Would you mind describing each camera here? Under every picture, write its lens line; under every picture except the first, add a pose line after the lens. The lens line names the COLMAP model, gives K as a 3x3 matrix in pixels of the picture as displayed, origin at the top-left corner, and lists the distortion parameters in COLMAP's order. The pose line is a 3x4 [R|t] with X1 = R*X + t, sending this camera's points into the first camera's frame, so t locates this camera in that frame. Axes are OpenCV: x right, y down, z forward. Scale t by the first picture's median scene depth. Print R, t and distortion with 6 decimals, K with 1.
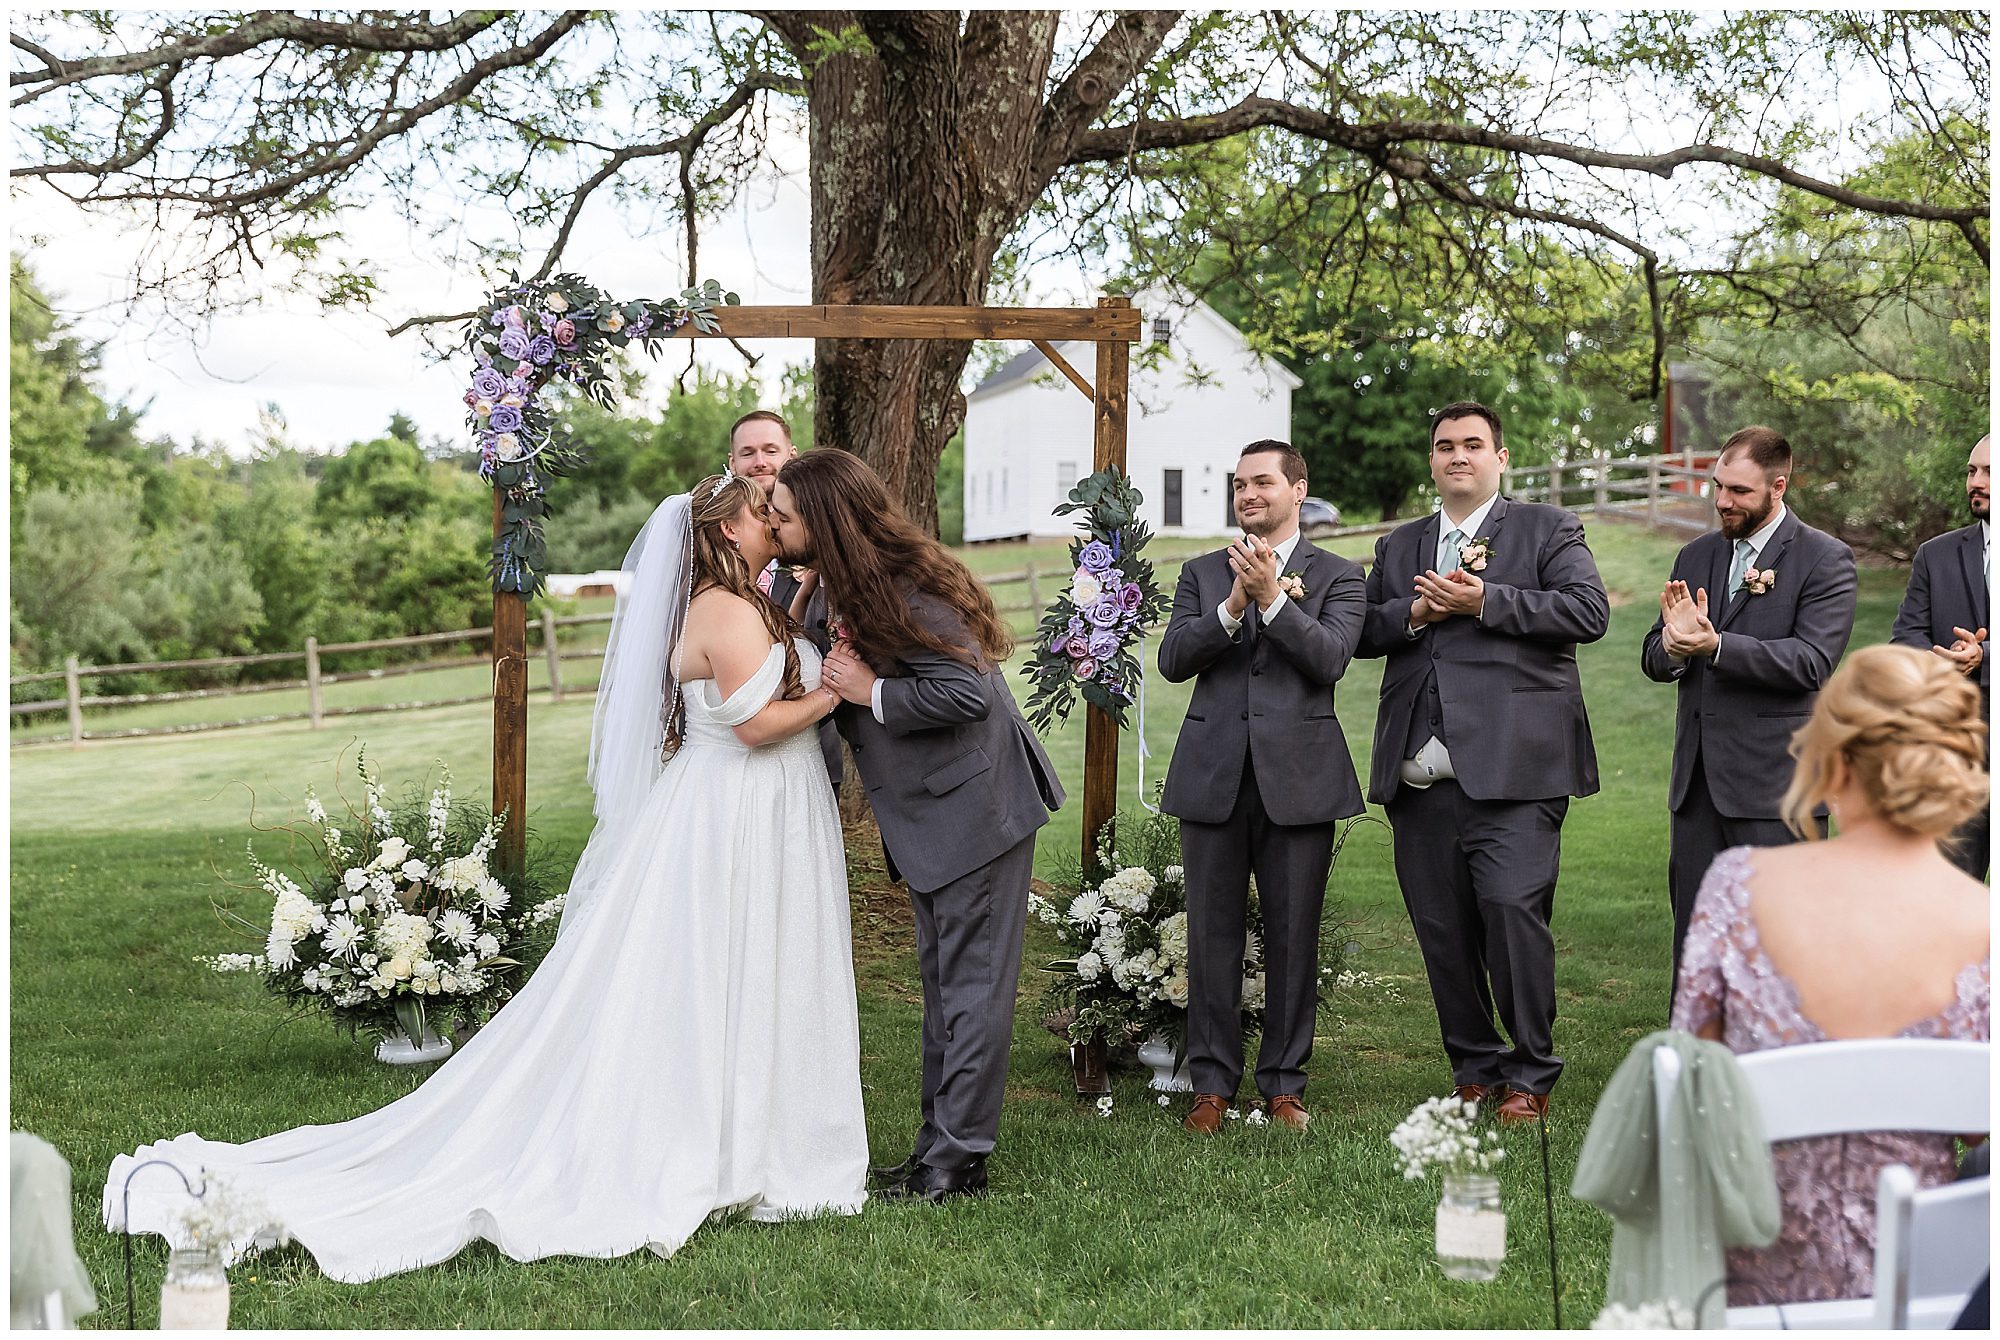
lens RADIAL K [[2754.5, 0, 1000.0], [0, 2754.5, 670.0], [0, 0, 1]] dist [0.020979, -0.061084]
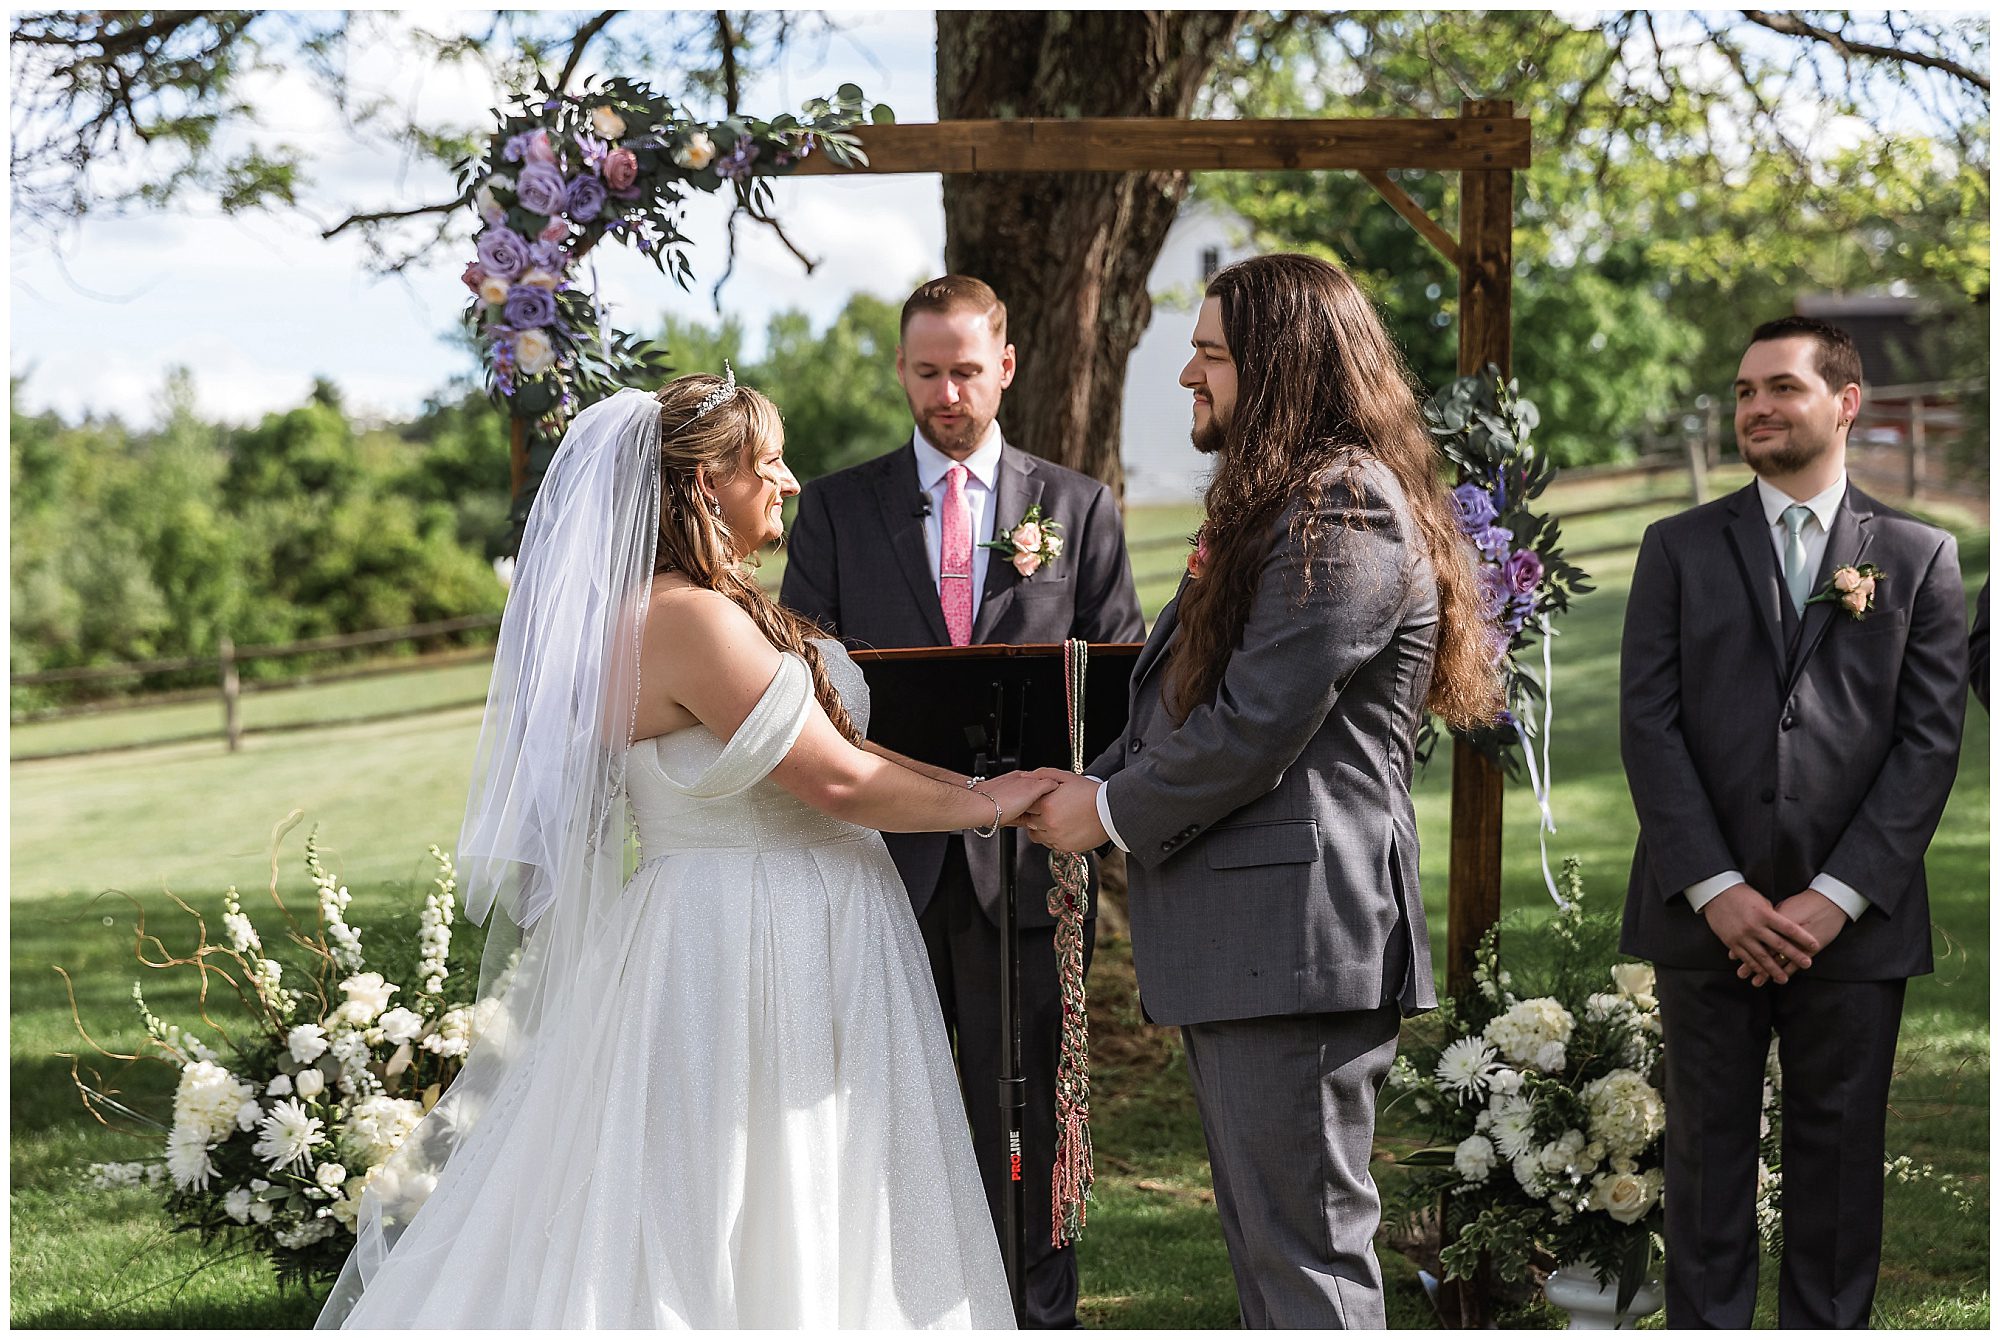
lens RADIAL K [[2937.6, 0, 1000.0], [0, 2937.6, 670.0], [0, 0, 1]] dist [0.010559, 0.126851]
pose [[0.999761, -0.017475, 0.013121, -0.082033], [0.017405, 0.999834, 0.005436, -0.009613], [-0.013214, -0.005206, 0.999899, 0.324005]]
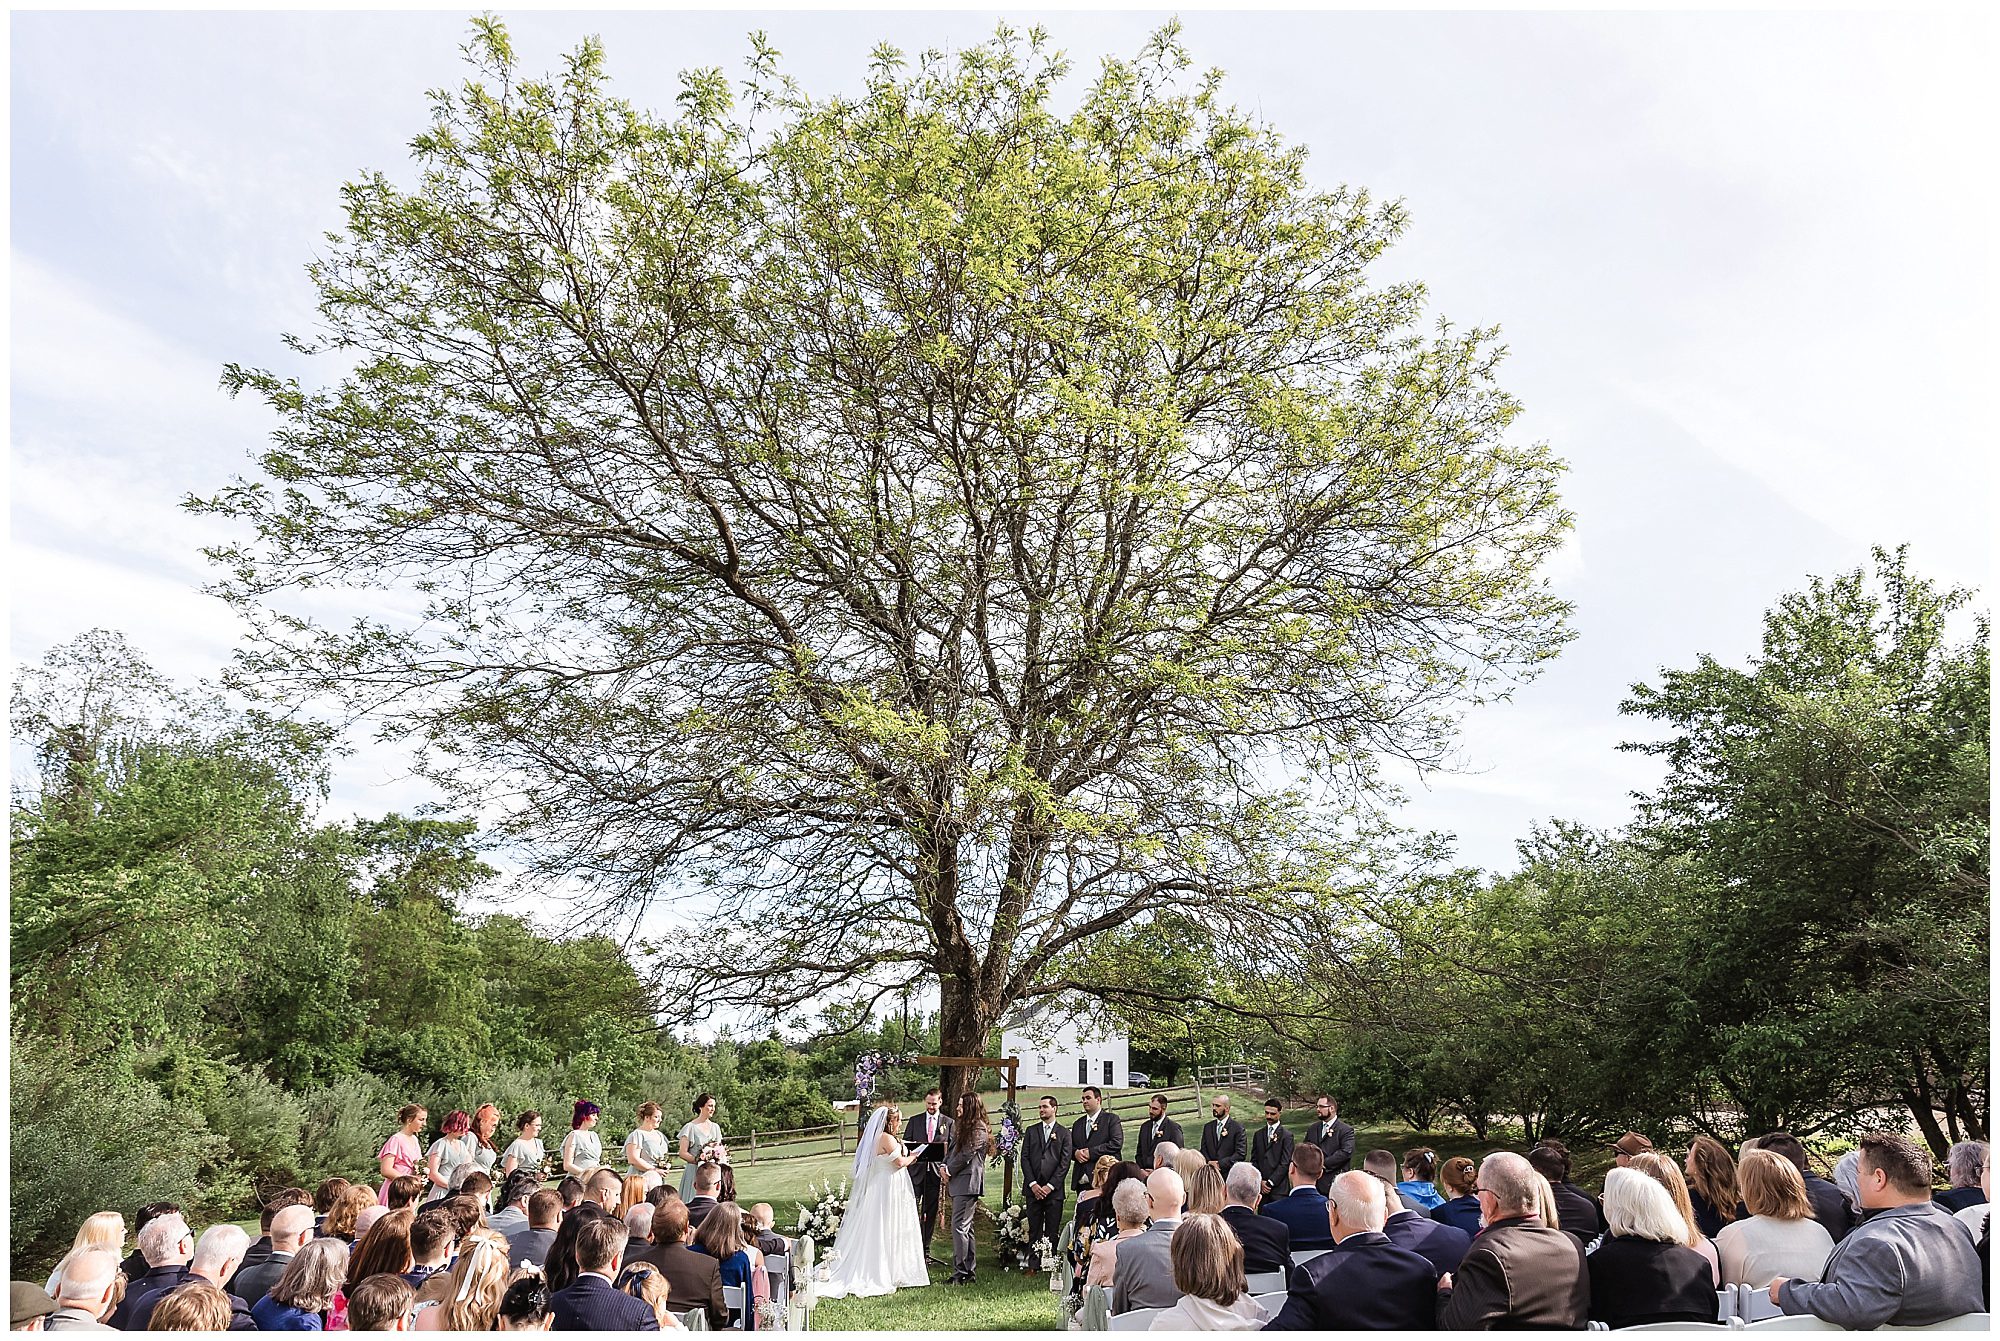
lens RADIAL K [[1346.2, 0, 1000.0], [0, 1346.2, 670.5], [0, 0, 1]] dist [0.001604, 0.000334]
pose [[0.999600, 0.000032, -0.028277, 0.080743], [-0.009275, 0.945041, -0.326820, -0.022378], [0.026713, 0.326951, 0.944664, -1.083362]]
